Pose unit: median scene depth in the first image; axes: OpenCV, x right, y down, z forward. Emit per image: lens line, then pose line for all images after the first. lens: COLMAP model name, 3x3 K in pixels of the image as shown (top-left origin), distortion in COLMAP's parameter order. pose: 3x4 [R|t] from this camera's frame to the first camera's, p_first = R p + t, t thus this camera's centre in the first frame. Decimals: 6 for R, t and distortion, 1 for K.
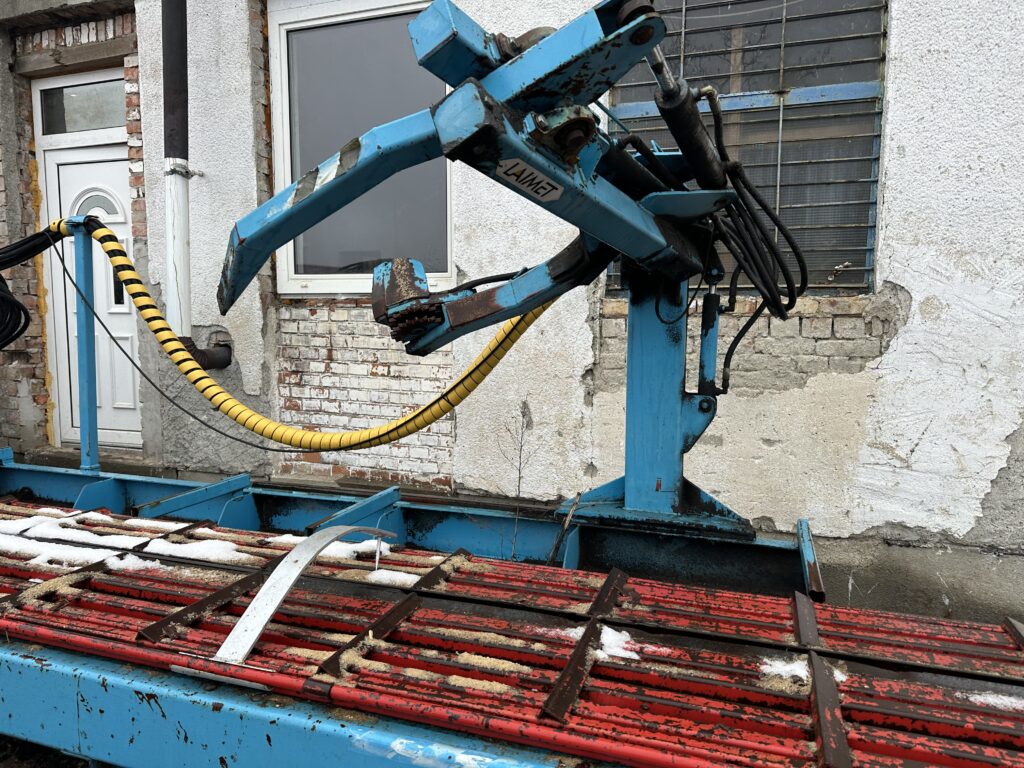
lens RADIAL K [[731.8, 0, 512.0], [0, 731.8, 384.0], [0, 0, 1]] dist [0.107281, -0.116312]
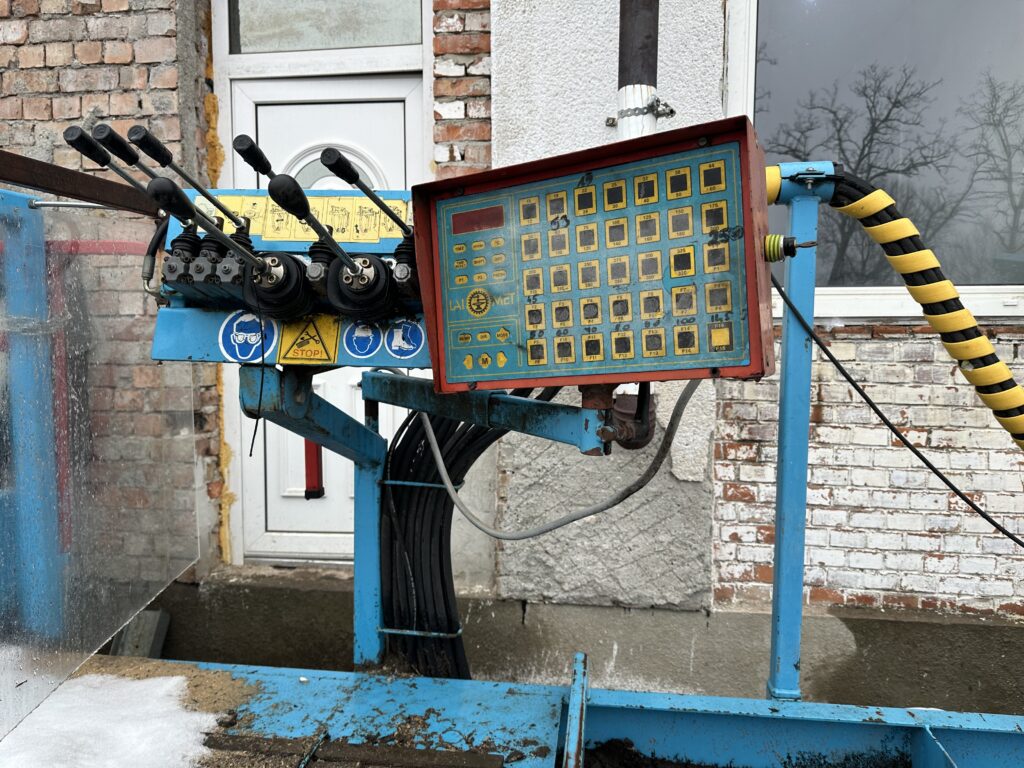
lens RADIAL K [[731.8, 0, 512.0], [0, 731.8, 384.0], [0, 0, 1]] dist [0.107281, -0.116312]
pose [[0.973744, -0.017224, 0.226995, -0.632522], [0.021570, 0.999628, -0.016675, -0.059148], [-0.226623, 0.021133, 0.973753, 0.426819]]
